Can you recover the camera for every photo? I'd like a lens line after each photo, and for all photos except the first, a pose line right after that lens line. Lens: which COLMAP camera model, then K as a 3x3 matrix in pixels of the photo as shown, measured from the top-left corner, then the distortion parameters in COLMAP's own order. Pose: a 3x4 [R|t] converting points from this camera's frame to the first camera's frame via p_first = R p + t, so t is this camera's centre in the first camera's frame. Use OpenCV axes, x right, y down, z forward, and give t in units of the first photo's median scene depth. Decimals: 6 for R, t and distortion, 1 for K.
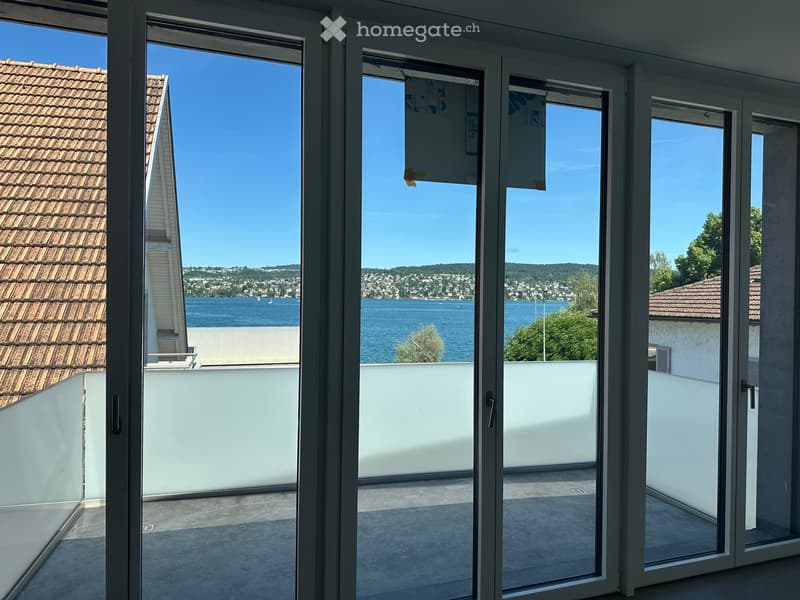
lens RADIAL K [[508.9, 0, 400.0], [0, 508.9, 300.0], [0, 0, 1]] dist [-0.028725, 0.002143]
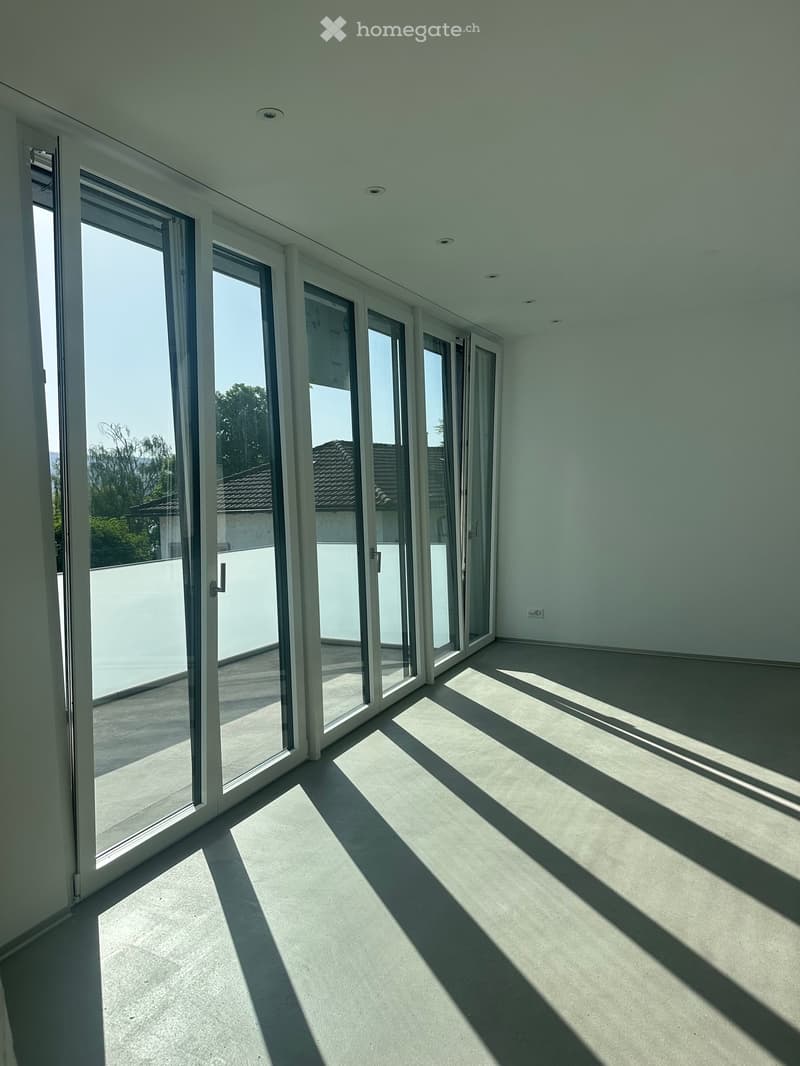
lens RADIAL K [[678.1, 0, 400.0], [0, 678.1, 533.0], [0, 0, 1]] dist [-0.028725, 0.002143]
pose [[0.699222, -0.079211, 0.710503, -0.407458], [0.030961, 0.996265, 0.080601, -0.002310], [-0.714234, -0.034360, 0.699063, -0.121145]]
